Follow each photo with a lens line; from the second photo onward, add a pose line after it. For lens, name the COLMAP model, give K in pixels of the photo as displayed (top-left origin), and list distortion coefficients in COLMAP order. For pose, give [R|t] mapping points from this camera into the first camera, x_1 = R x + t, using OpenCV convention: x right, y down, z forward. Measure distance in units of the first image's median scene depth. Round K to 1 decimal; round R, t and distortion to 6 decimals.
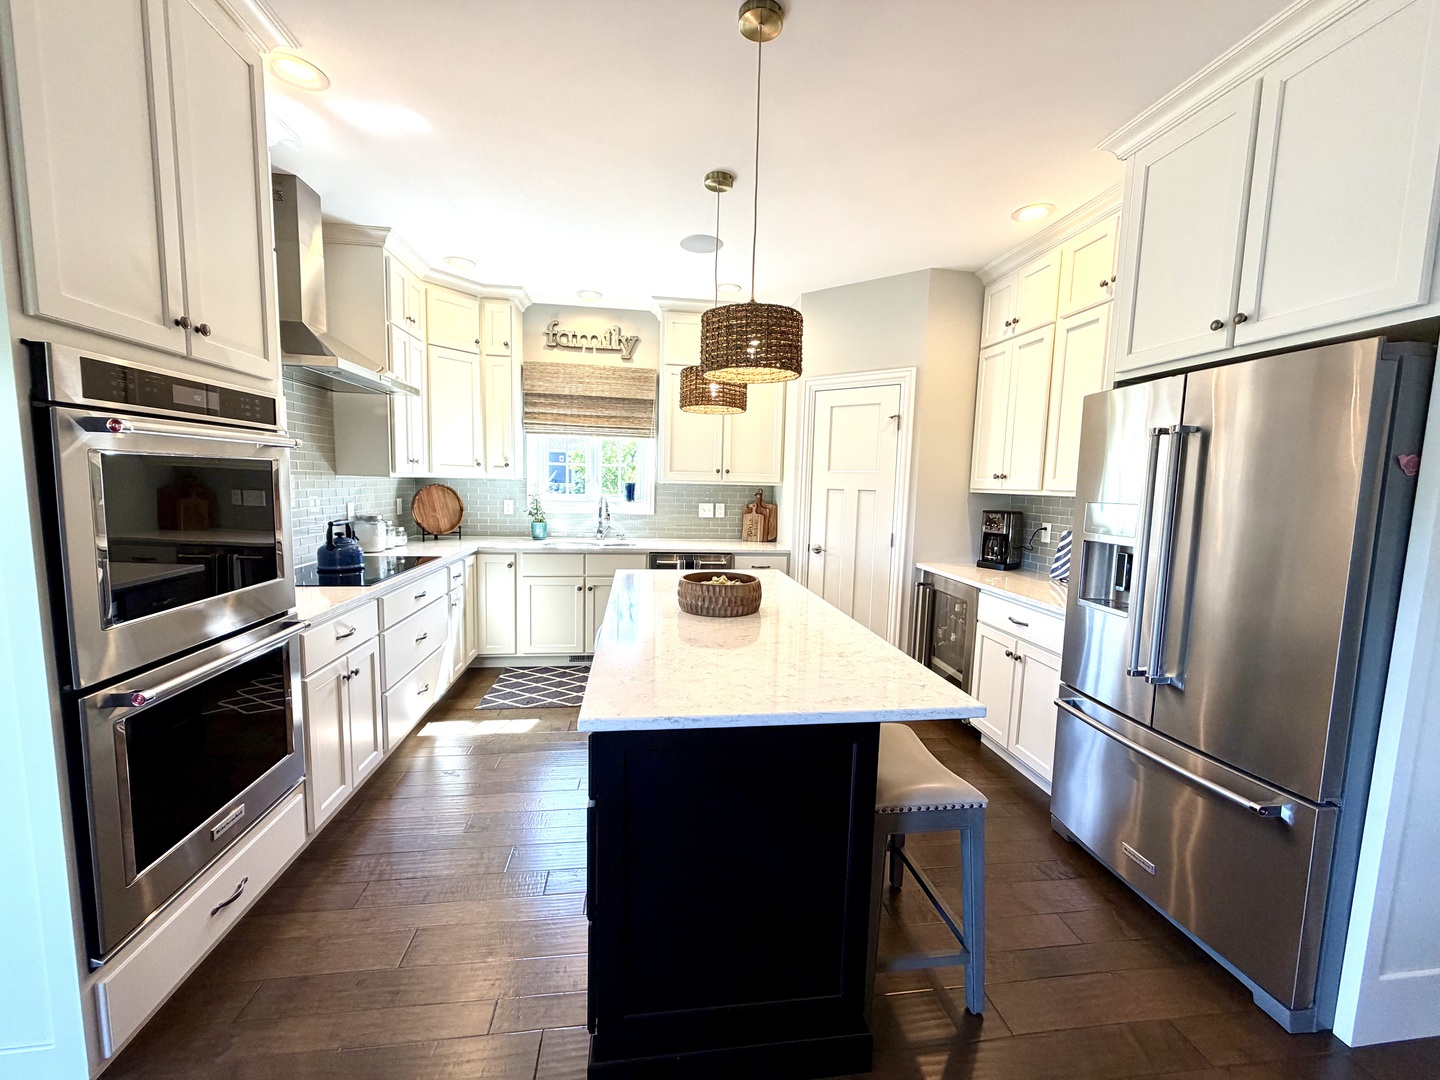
lens RADIAL K [[574.8, 0, 722.5], [0, 574.8, 539.8], [0, 0, 1]] dist [0.002334, -0.000085]
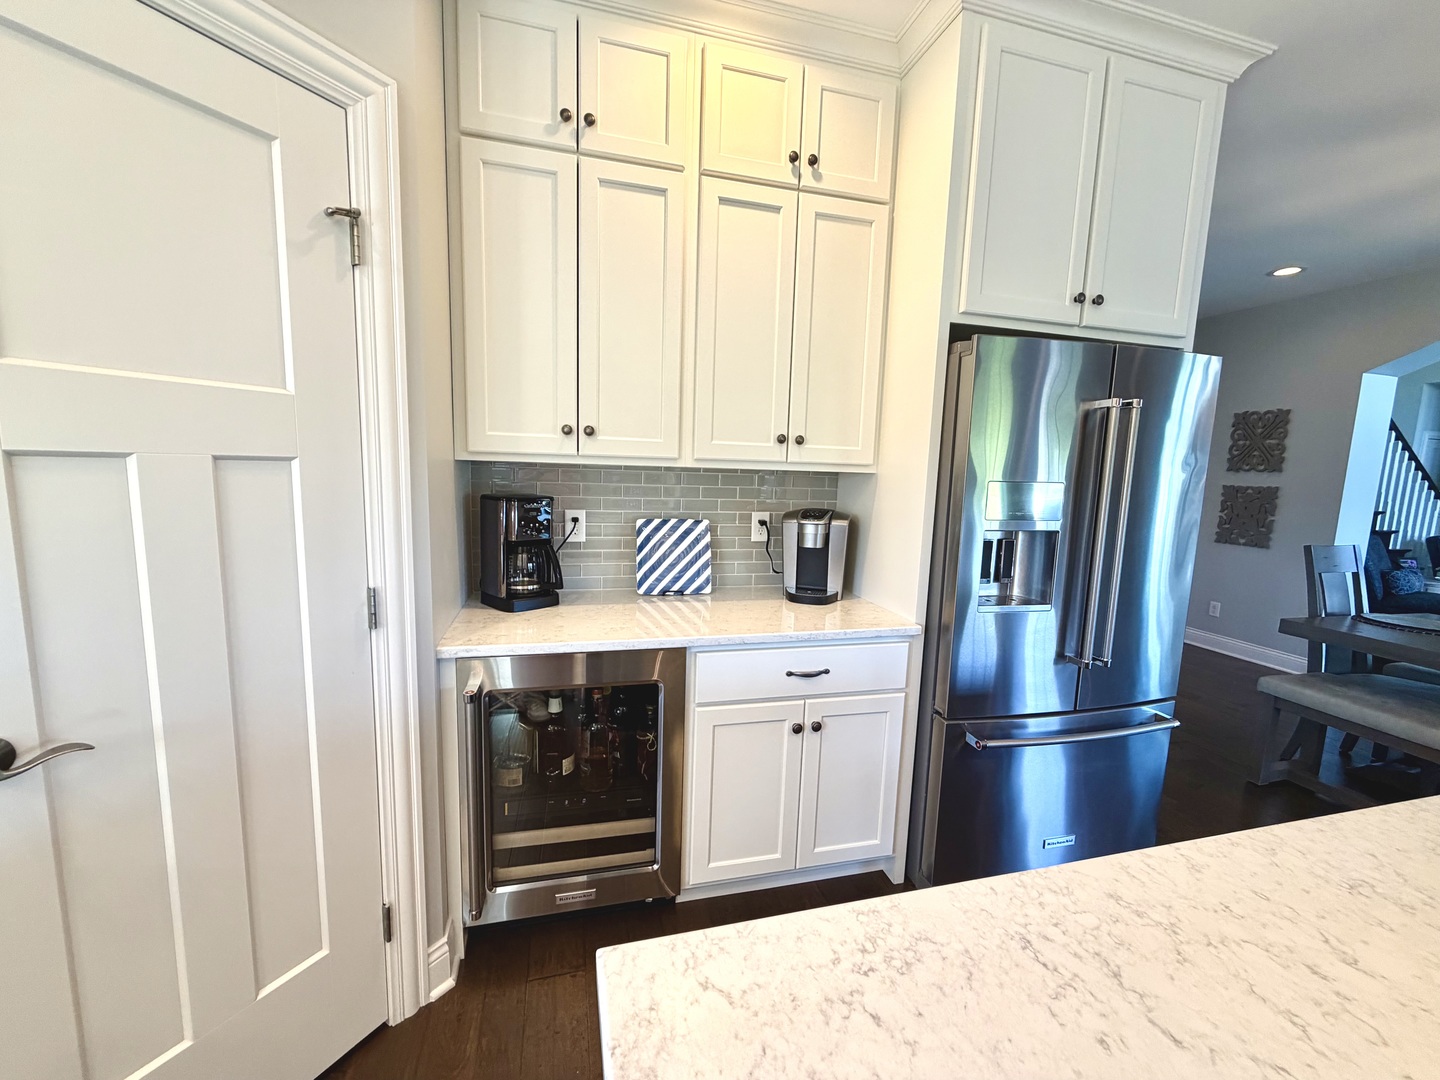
lens RADIAL K [[574.8, 0, 719.9], [0, 574.8, 540.7], [0, 0, 1]] dist [0.002334, -0.000085]
pose [[-0.116742, -0.157046, 0.980667, -0.058069], [0.066516, 0.983965, 0.165493, -0.092939], [-0.990932, 0.084550, -0.104424, 0.971719]]
